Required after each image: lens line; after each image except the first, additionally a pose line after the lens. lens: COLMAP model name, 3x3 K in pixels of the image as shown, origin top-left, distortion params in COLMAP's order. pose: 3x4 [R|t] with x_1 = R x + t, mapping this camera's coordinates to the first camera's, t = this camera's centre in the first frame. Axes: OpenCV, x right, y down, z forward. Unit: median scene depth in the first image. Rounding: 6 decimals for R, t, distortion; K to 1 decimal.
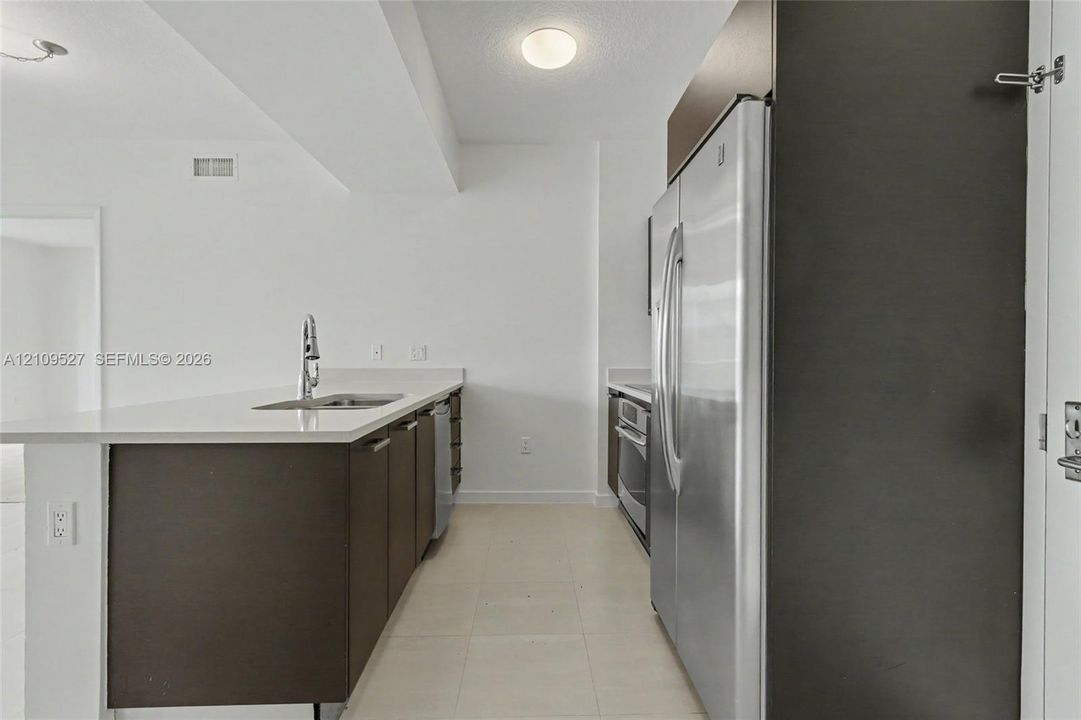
lens RADIAL K [[493.9, 0, 542.9], [0, 493.9, 357.3], [0, 0, 1]] dist [0.002616, 0.000266]
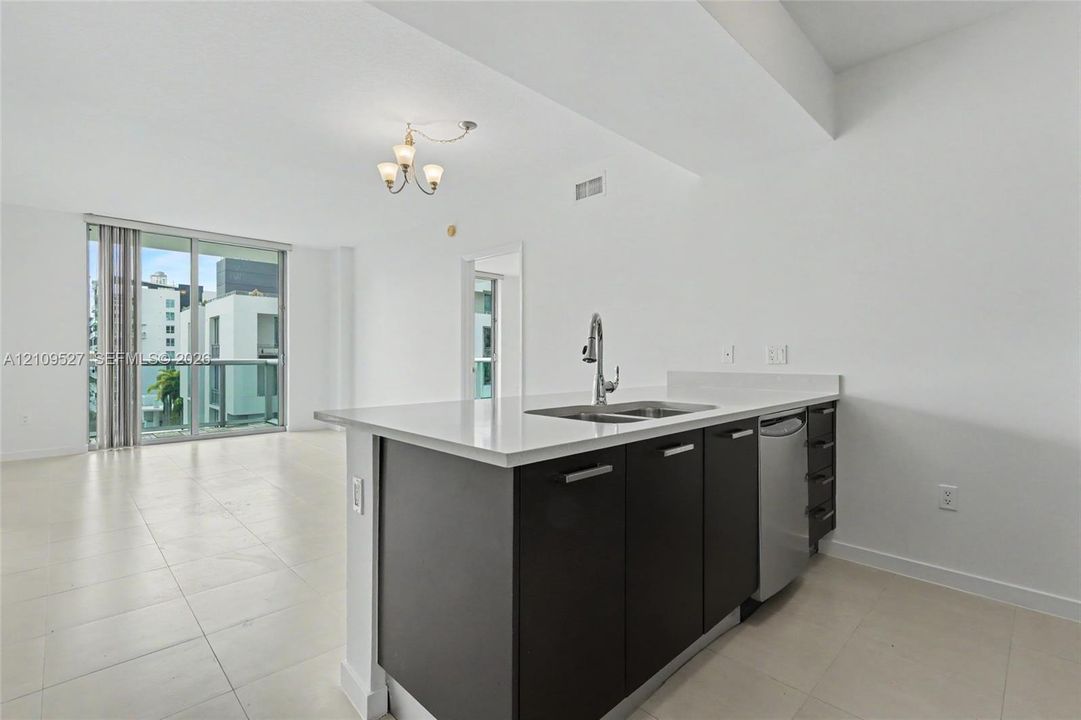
lens RADIAL K [[484.9, 0, 543.3], [0, 484.9, 357.1], [0, 0, 1]] dist [0.001467, 0.000069]
pose [[0.682217, 0.005036, -0.731132, 0.098722], [-0.006853, 0.999976, 0.000494, -0.003853], [0.731118, 0.004673, 0.682236, 0.253640]]
